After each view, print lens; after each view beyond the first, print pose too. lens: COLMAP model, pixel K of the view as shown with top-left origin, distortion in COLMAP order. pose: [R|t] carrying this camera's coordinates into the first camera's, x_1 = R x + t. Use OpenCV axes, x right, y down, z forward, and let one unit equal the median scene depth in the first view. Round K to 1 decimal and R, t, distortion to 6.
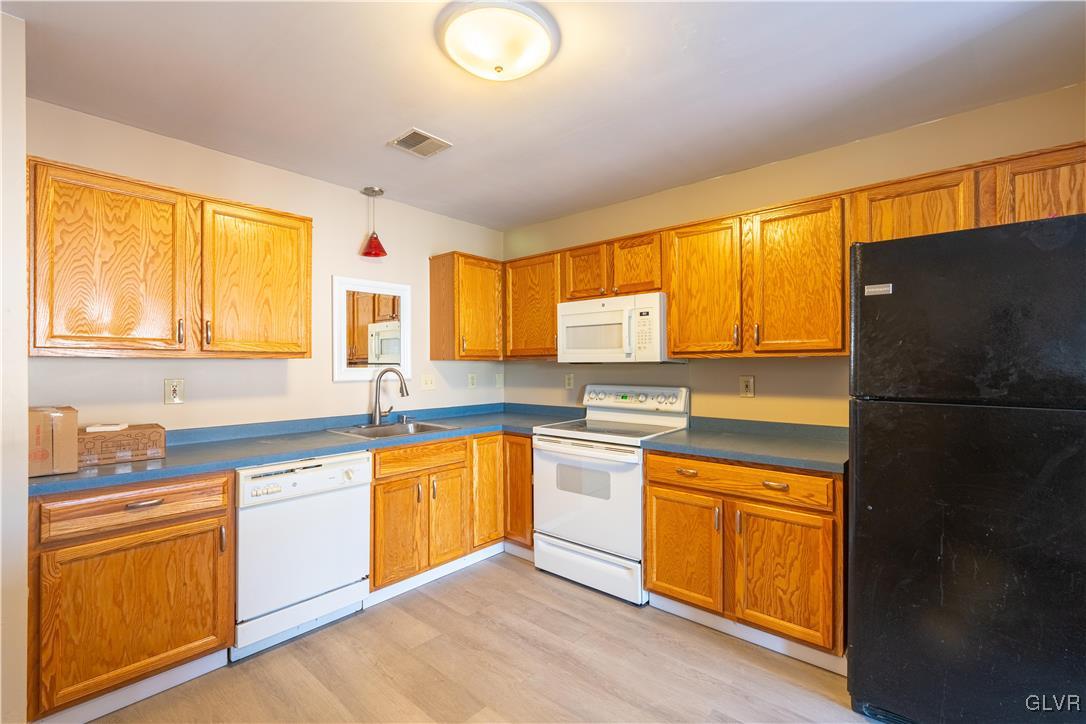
lens RADIAL K [[477.2, 0, 540.3], [0, 477.2, 360.6], [0, 0, 1]] dist [-0.002635, 0.000709]
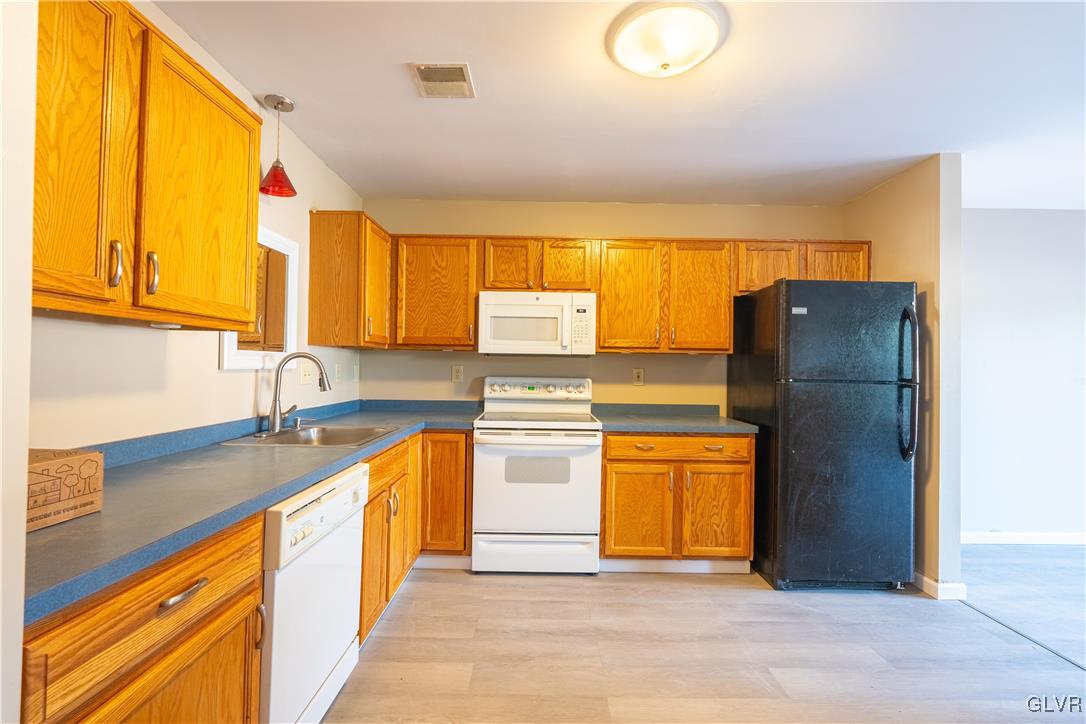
lens RADIAL K [[477.2, 0, 532.9], [0, 477.2, 359.3], [0, 0, 1]] dist [-0.002635, 0.000709]
pose [[0.752611, 0.025463, 0.657973, -0.645757], [-0.022779, 0.999661, -0.012630, 0.032978], [-0.658071, -0.005482, 0.752936, 0.265887]]
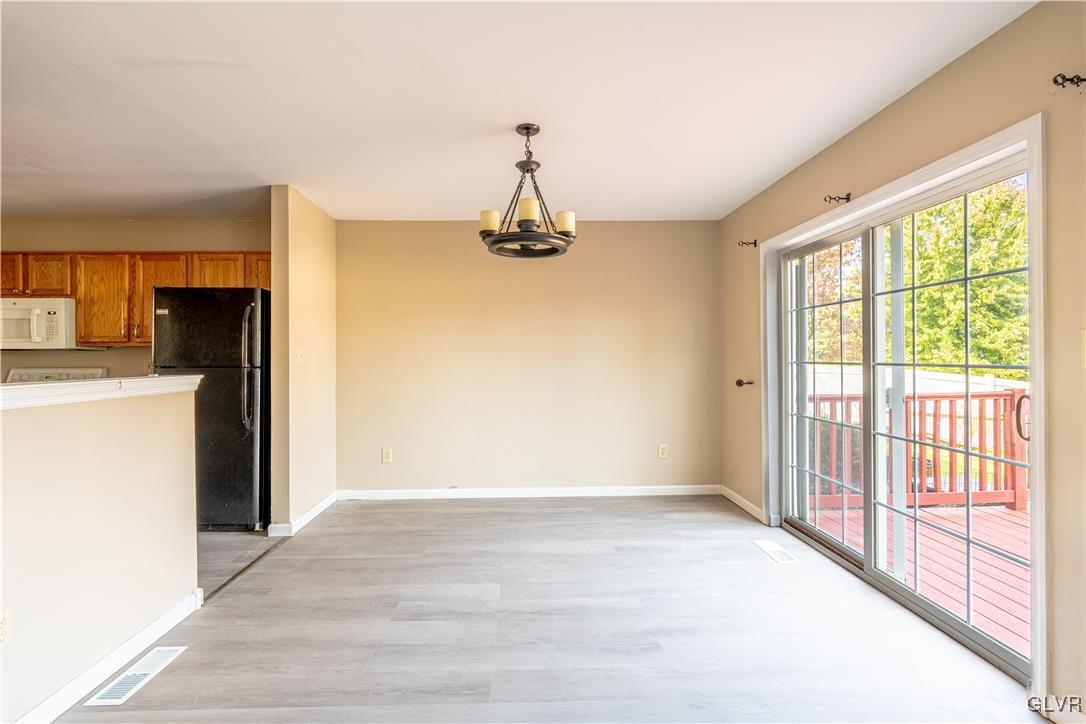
lens RADIAL K [[477.2, 0, 540.3], [0, 477.2, 352.8], [0, 0, 1]] dist [-0.002635, 0.000709]
pose [[0.733892, 0.004907, 0.679248, 0.346958], [-0.002989, 0.999988, -0.003995, 0.015987], [-0.679259, 0.000901, 0.733898, -0.999485]]
